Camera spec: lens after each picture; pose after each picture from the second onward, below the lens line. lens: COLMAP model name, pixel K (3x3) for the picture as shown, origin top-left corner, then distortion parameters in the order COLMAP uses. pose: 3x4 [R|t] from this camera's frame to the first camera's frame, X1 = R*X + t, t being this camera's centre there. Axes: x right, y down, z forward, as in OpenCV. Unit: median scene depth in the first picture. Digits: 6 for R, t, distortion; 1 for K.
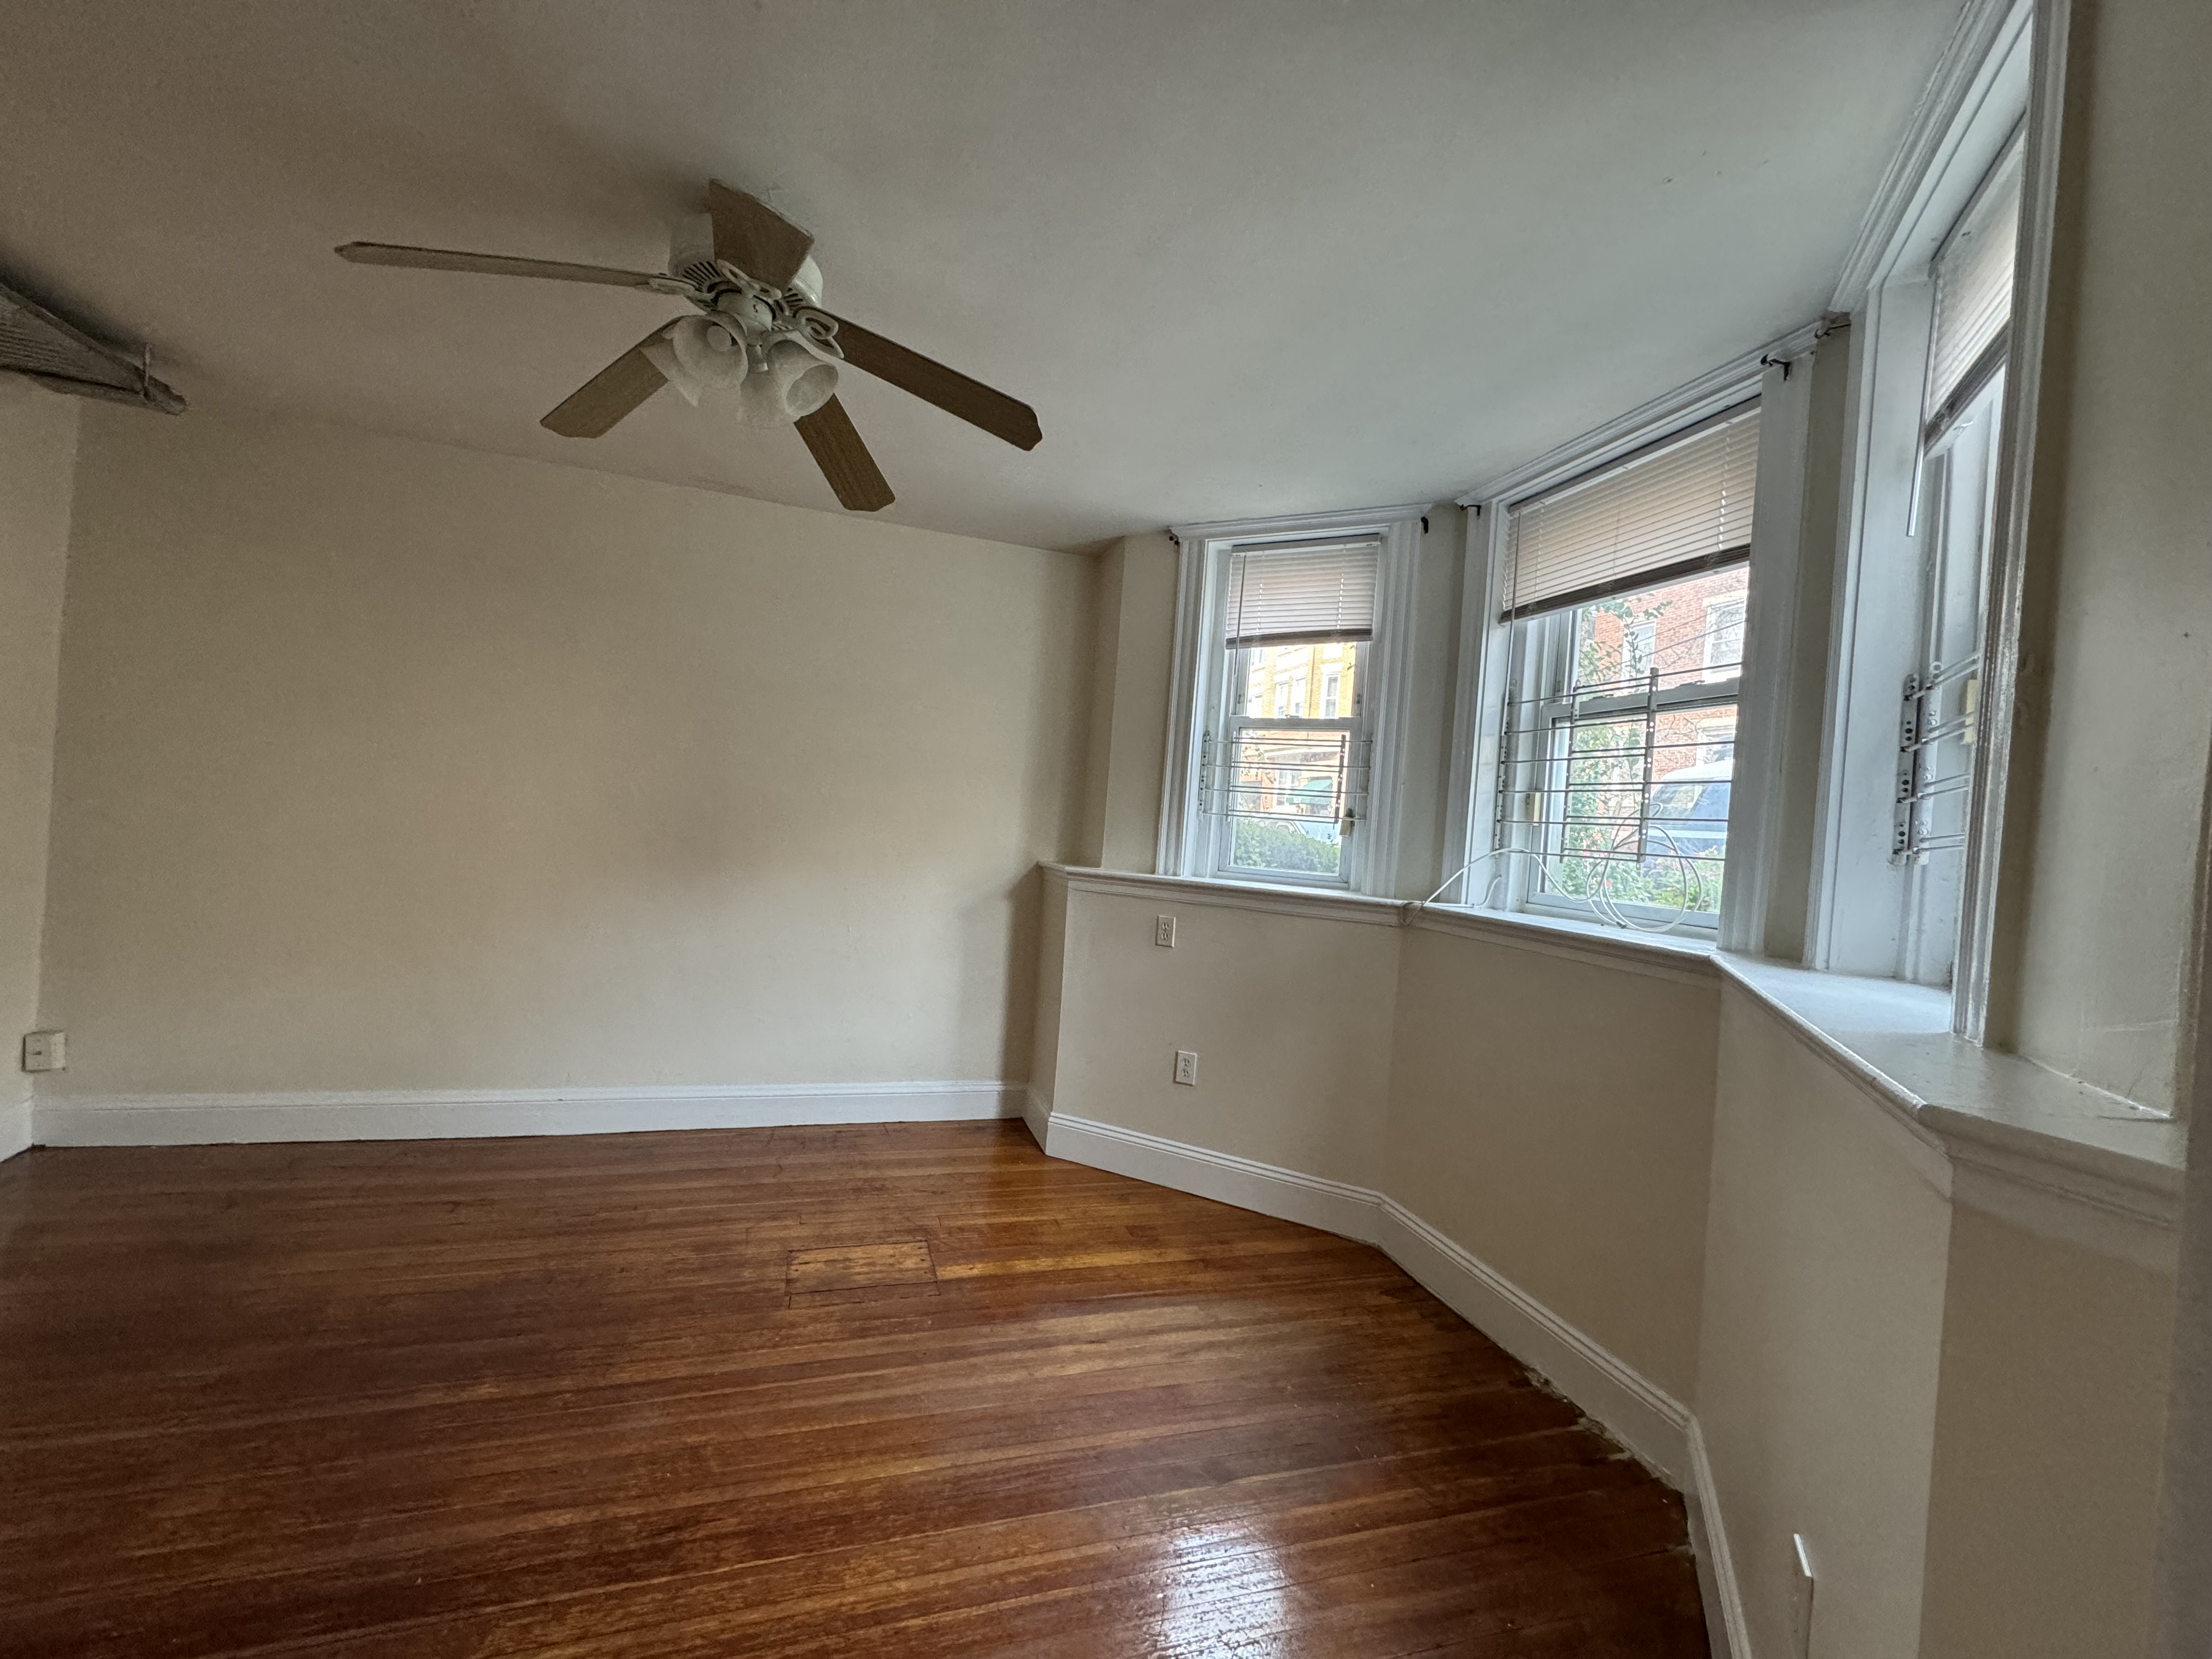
lens RADIAL K [[889.7, 0, 1108.3], [0, 889.7, 830.1], [0, 0, 1]] dist [-0.000416, 0.000297]
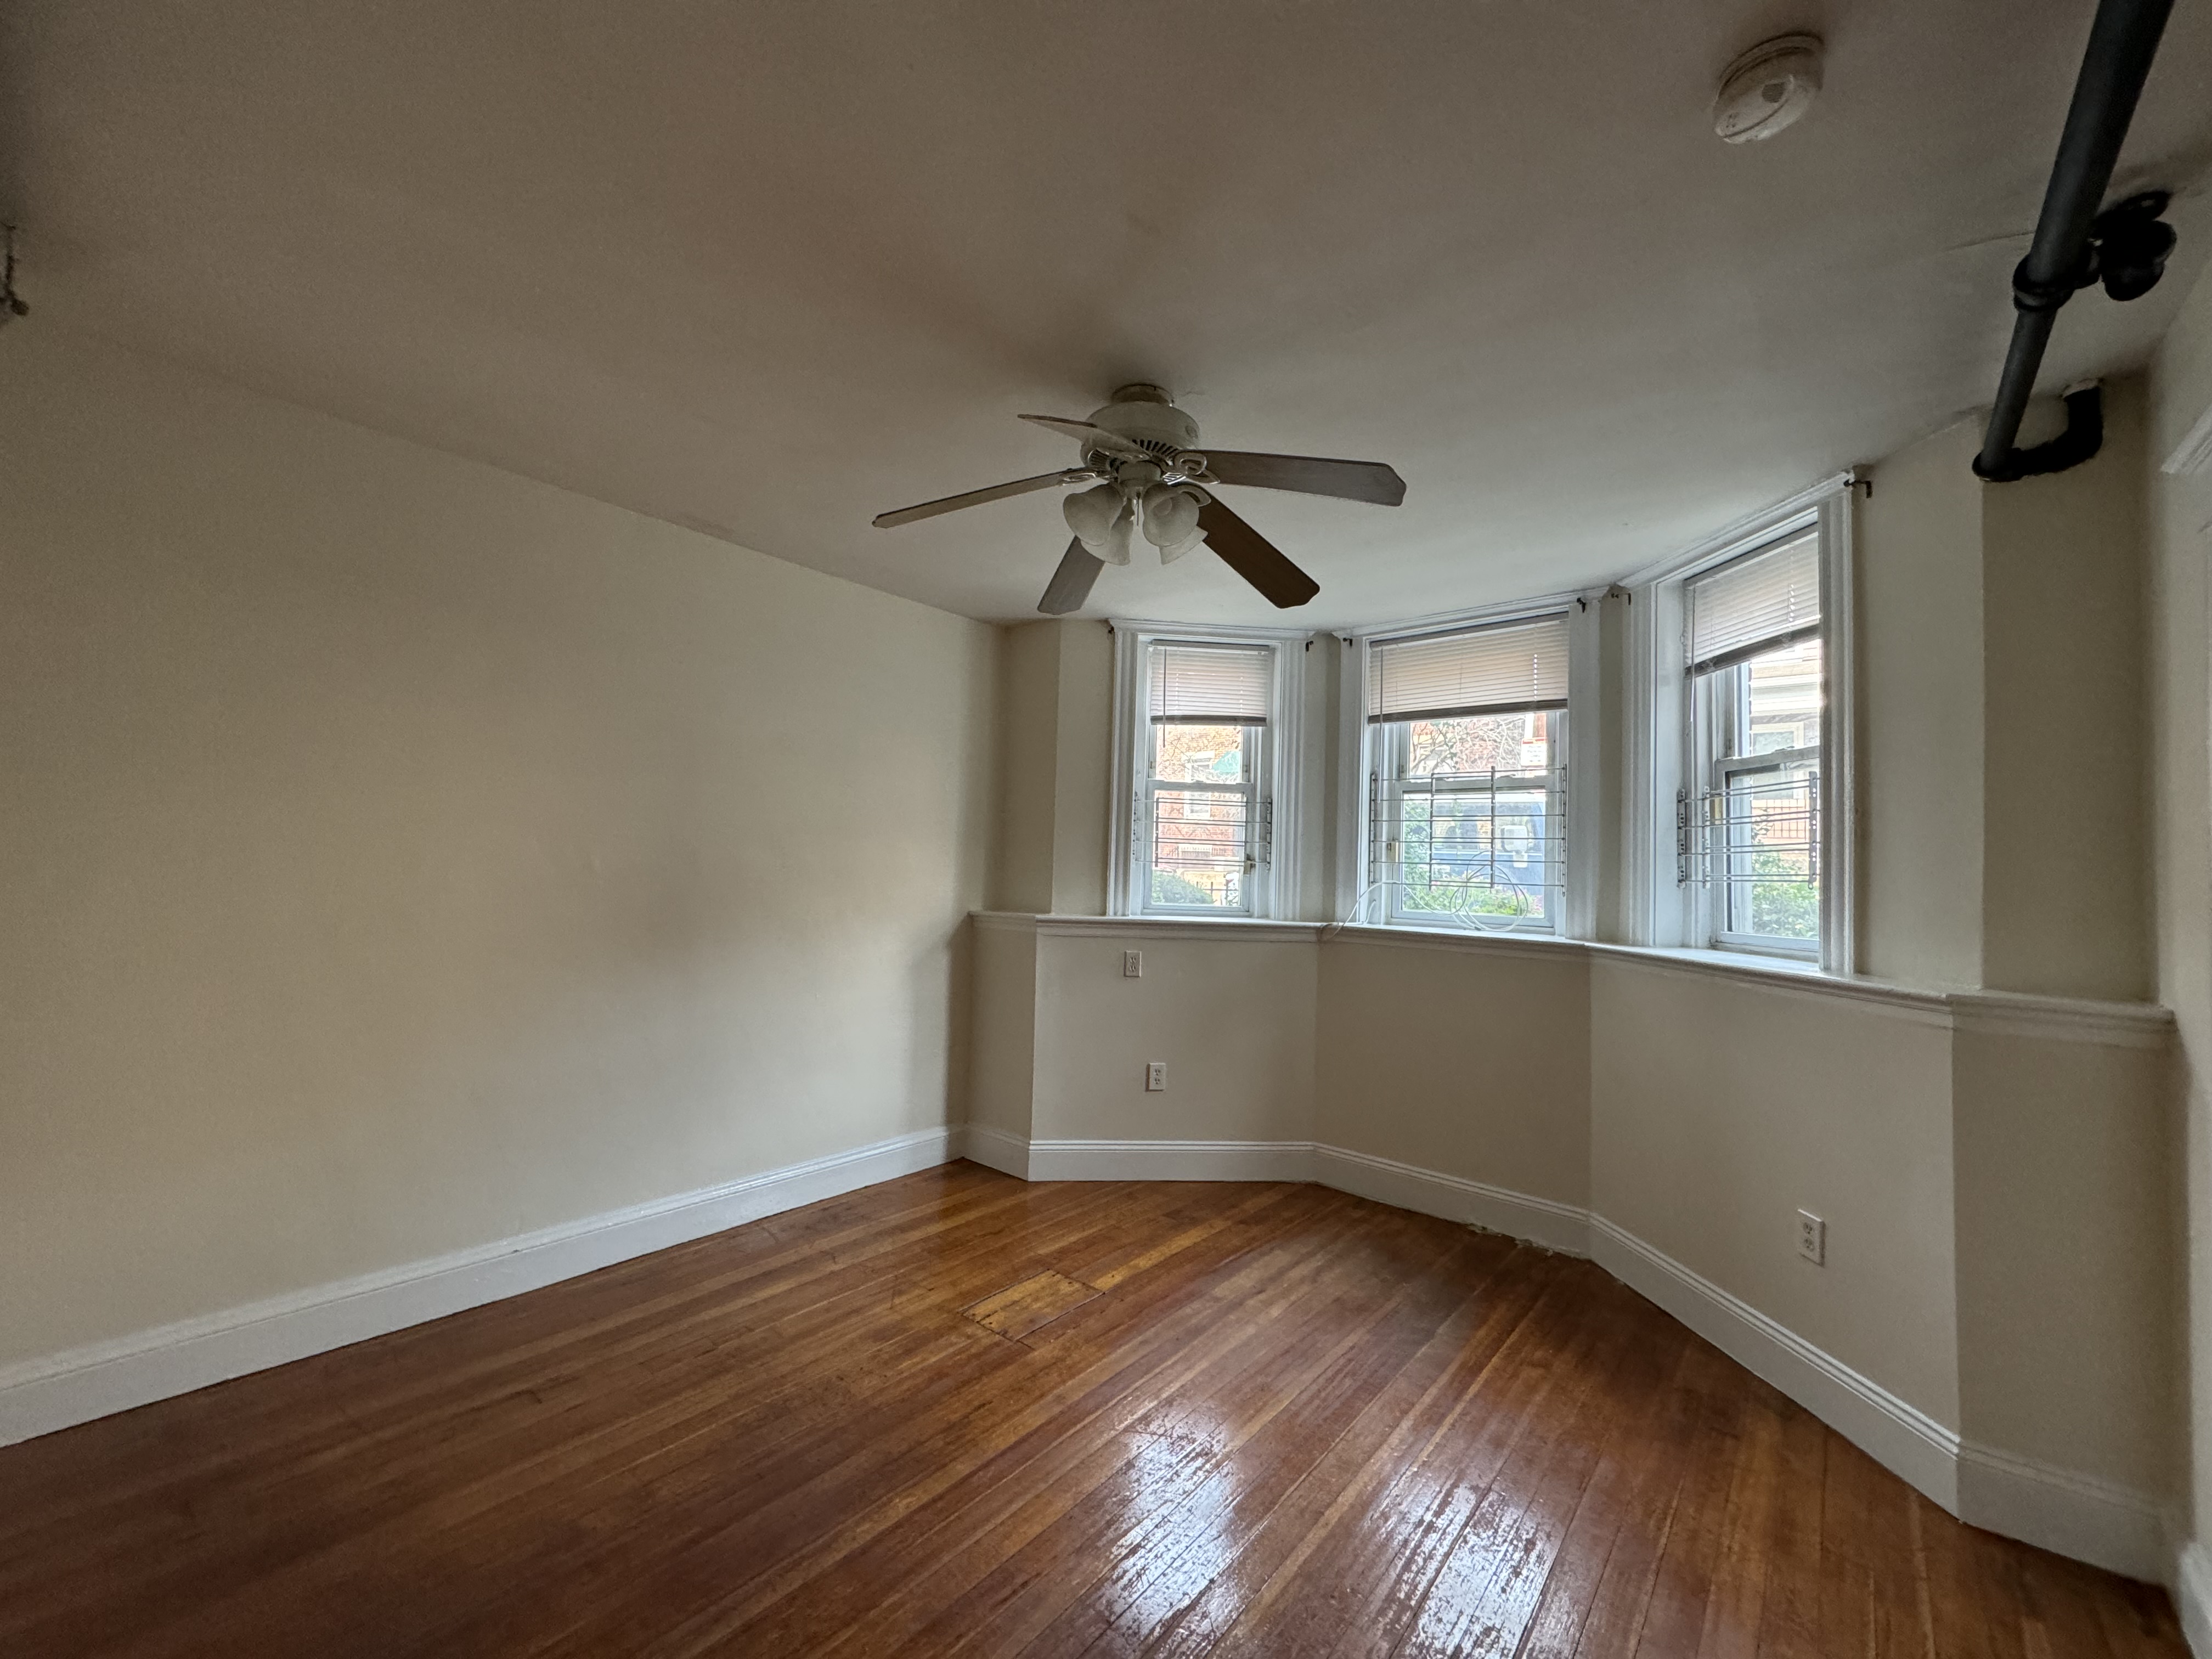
lens RADIAL K [[889.7, 0, 1107.6], [0, 889.7, 829.8], [0, 0, 1]] dist [-0.000416, 0.000297]
pose [[0.842124, -0.023058, 0.538791, -0.645021], [0.032847, 0.999424, -0.008568, -0.059712], [-0.538283, 0.024913, 0.842396, 0.023013]]
